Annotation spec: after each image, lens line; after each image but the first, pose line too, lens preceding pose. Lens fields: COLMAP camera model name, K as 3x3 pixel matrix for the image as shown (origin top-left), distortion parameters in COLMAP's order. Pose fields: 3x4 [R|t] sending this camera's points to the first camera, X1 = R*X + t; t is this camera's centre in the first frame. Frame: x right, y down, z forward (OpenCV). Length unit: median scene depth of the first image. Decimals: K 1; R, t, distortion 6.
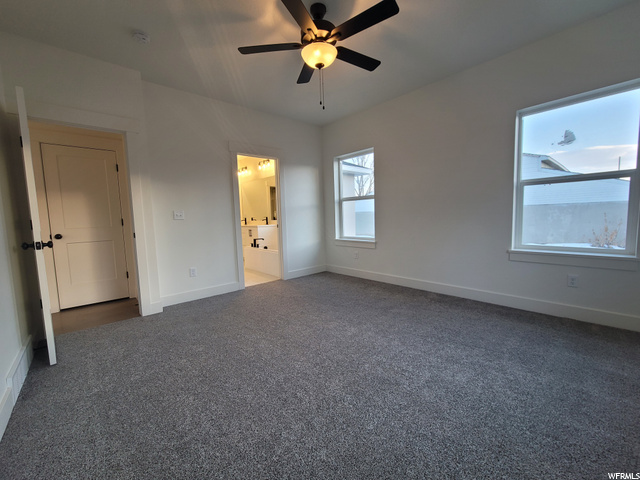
lens RADIAL K [[263.0, 0, 322.2], [0, 263.0, 238.2], [0, 0, 1]] dist [-0.008265, 0.002627]
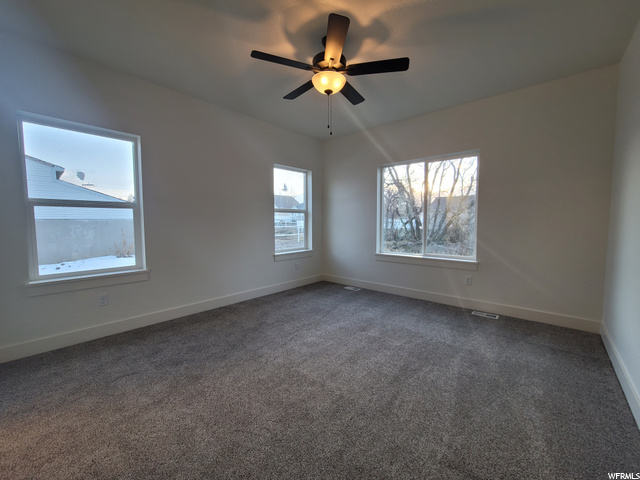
lens RADIAL K [[263.0, 0, 323.8], [0, 263.0, 240.6], [0, 0, 1]] dist [-0.008265, 0.002627]
pose [[-0.124489, -0.041451, 0.991355, -0.548634], [0.087827, 0.994745, 0.052622, -0.060461], [-0.988326, 0.093618, -0.120195, 0.611059]]
